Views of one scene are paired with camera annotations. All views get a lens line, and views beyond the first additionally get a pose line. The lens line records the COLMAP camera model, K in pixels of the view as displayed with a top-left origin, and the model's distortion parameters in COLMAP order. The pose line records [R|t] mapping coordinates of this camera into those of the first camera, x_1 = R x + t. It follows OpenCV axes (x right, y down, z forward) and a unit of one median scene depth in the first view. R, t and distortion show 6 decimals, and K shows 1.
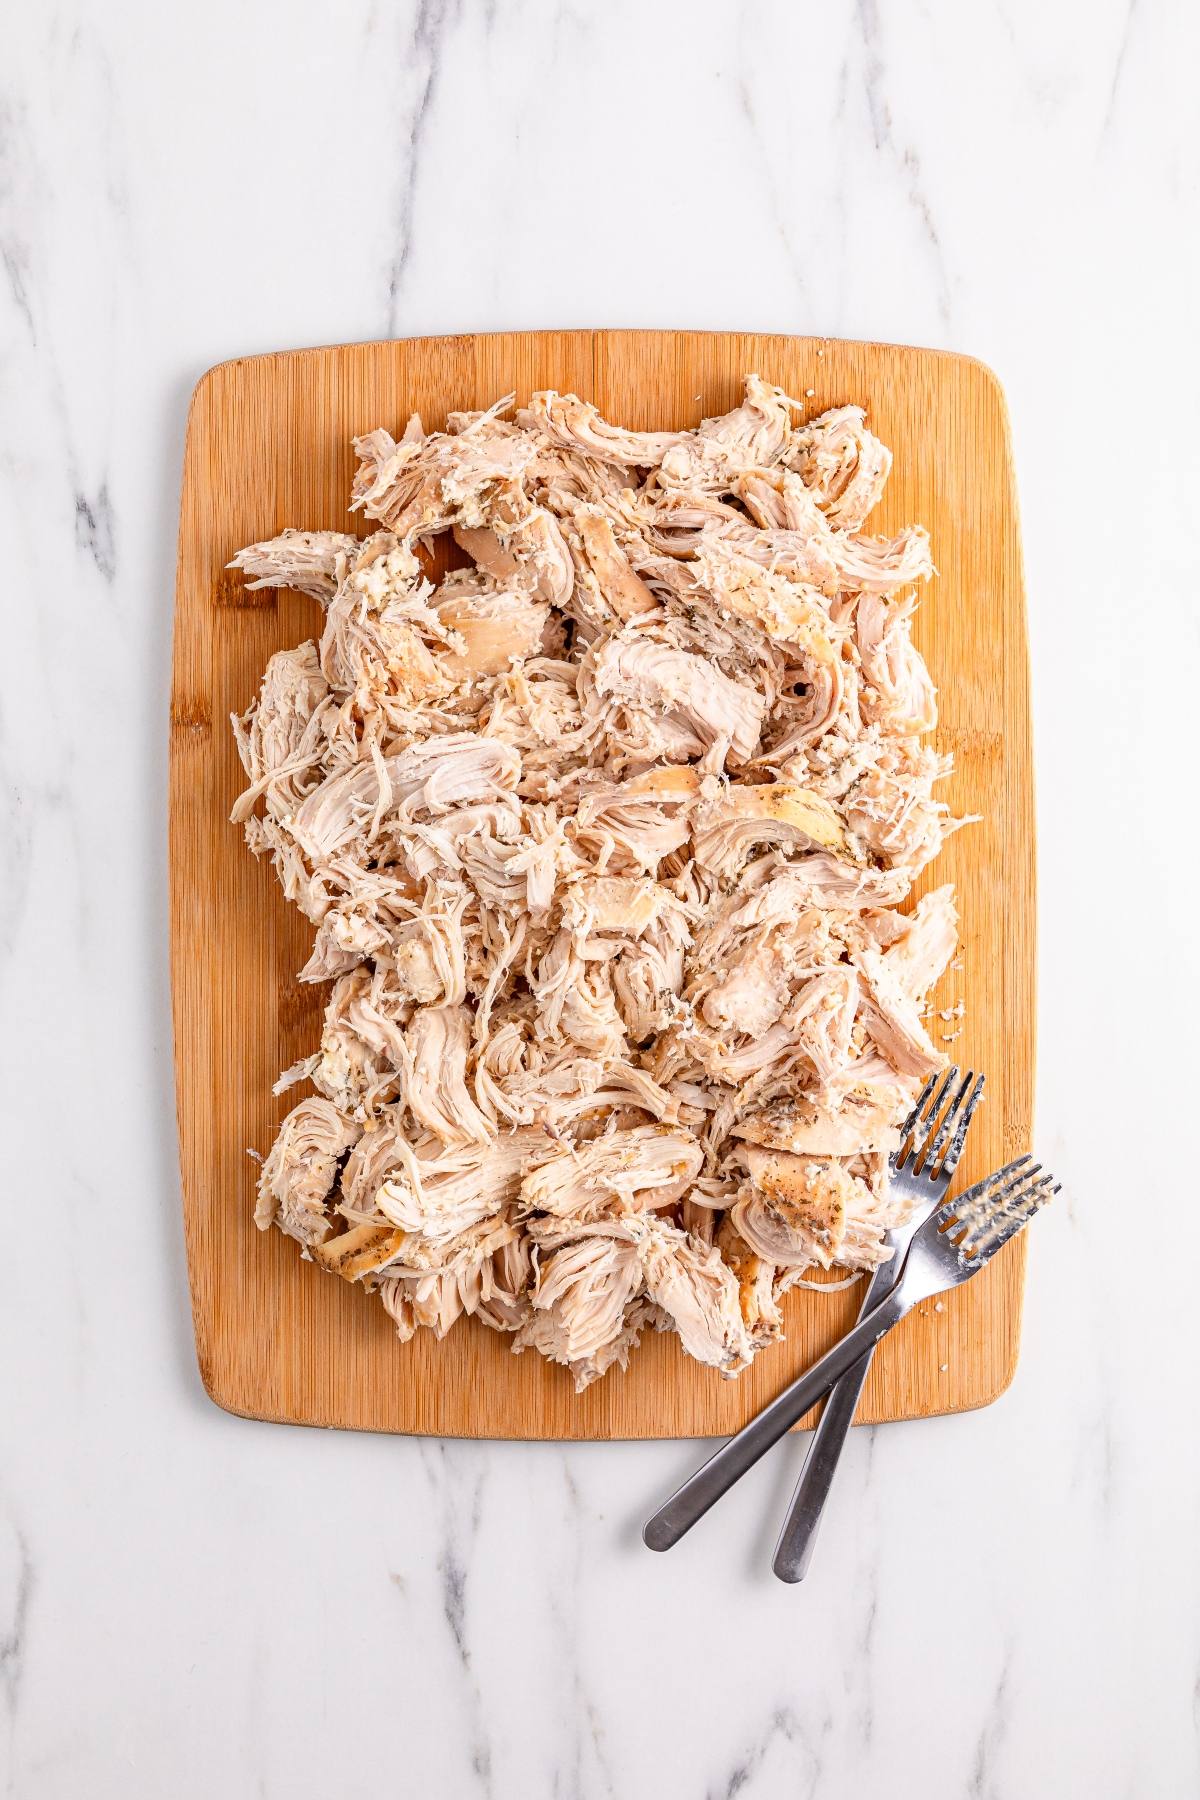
lens RADIAL K [[4836.2, 0, 604.5], [0, 4836.2, 900.5], [0, 0, 1]] dist [0.310730, 0.000000]
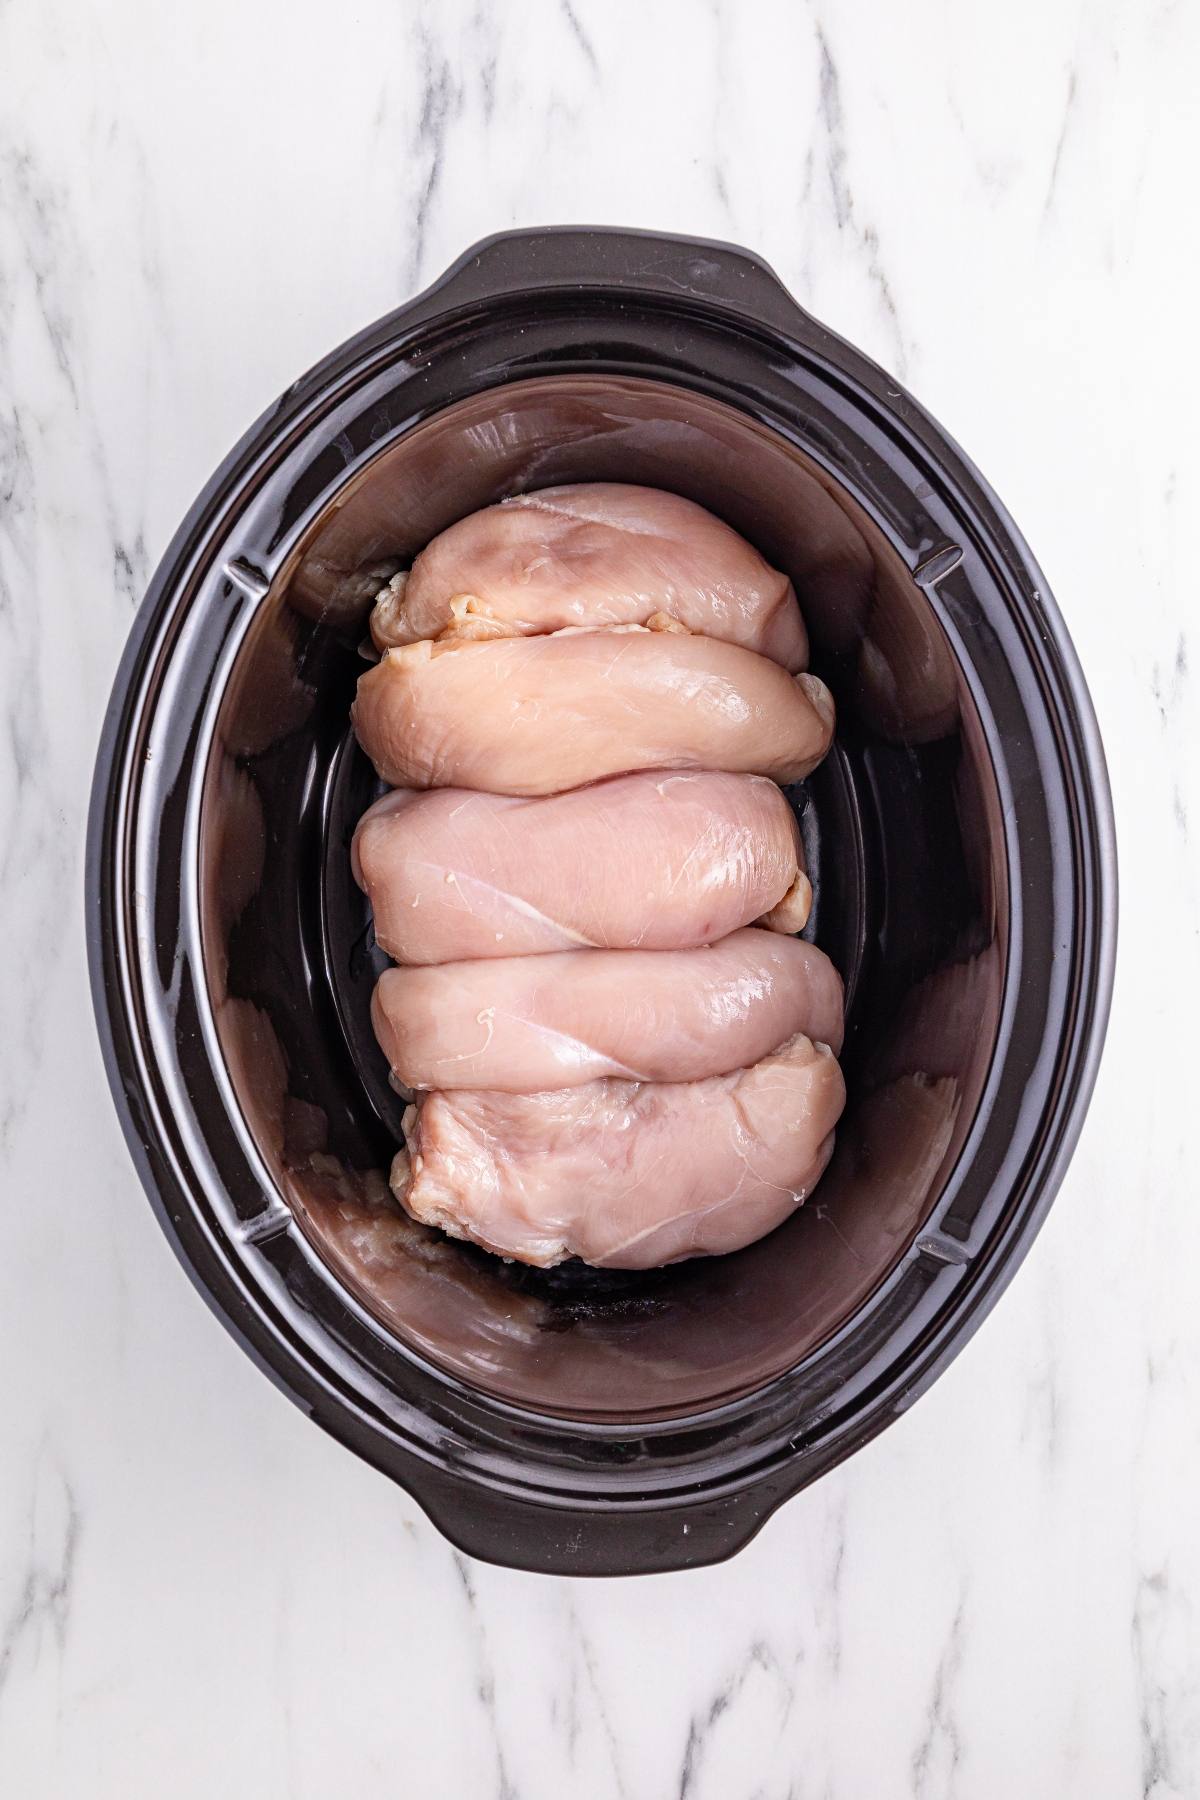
lens RADIAL K [[4836.2, 0, 593.1], [0, 4836.2, 898.3], [0, 0, 1]] dist [0.310730, 0.000000]
pose [[0.999991, -0.003309, 0.002510, -0.003194], [0.003321, 0.999982, -0.004979, 0.002819], [-0.002493, 0.004987, 0.999984, -0.101273]]
